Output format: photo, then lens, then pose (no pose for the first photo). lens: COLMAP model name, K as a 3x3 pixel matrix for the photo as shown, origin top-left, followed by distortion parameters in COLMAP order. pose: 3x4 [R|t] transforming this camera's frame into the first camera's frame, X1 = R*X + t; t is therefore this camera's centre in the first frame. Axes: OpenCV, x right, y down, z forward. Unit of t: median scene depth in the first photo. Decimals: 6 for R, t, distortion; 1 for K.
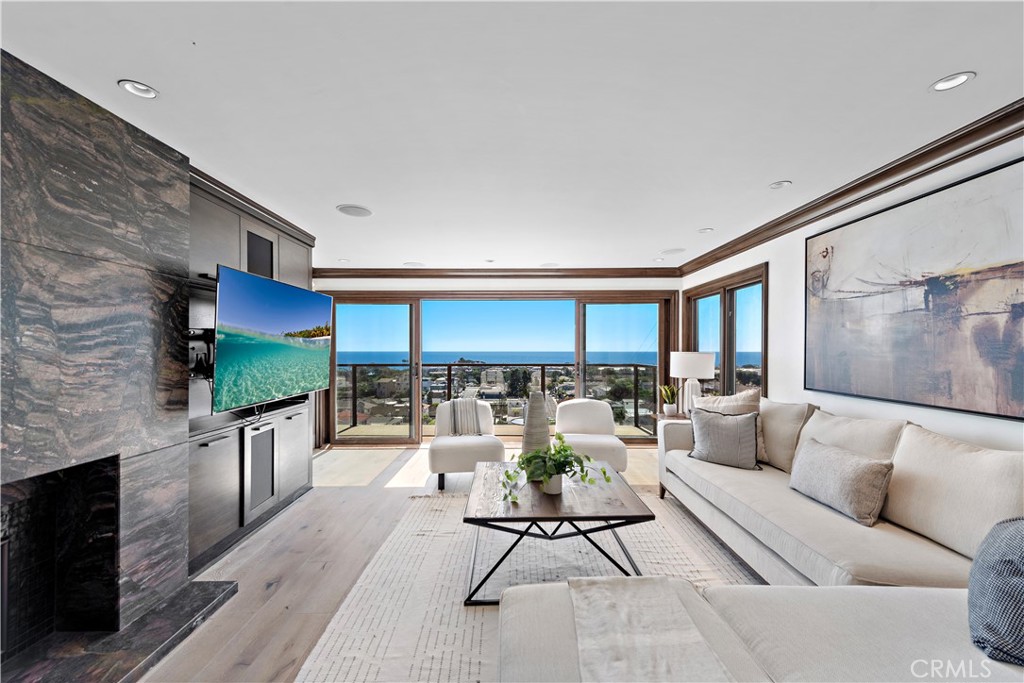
lens RADIAL K [[400.8, 0, 513.5], [0, 400.8, 346.1], [0, 0, 1]] dist [0.007811, -0.002544]
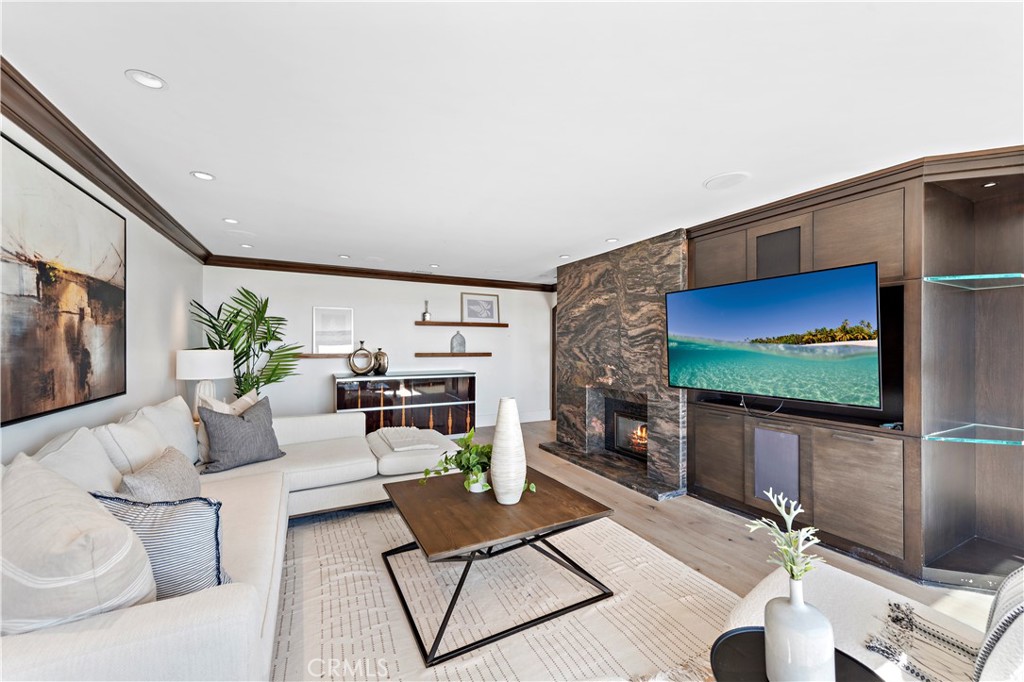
lens RADIAL K [[400.8, 0, 520.2], [0, 400.8, 342.8], [0, 0, 1]] dist [0.007811, -0.002544]
pose [[-0.884762, -0.003537, -0.466030, 0.528036], [0.001885, 0.999936, -0.011168, 0.011365], [0.466040, -0.010760, -0.884698, 2.168088]]
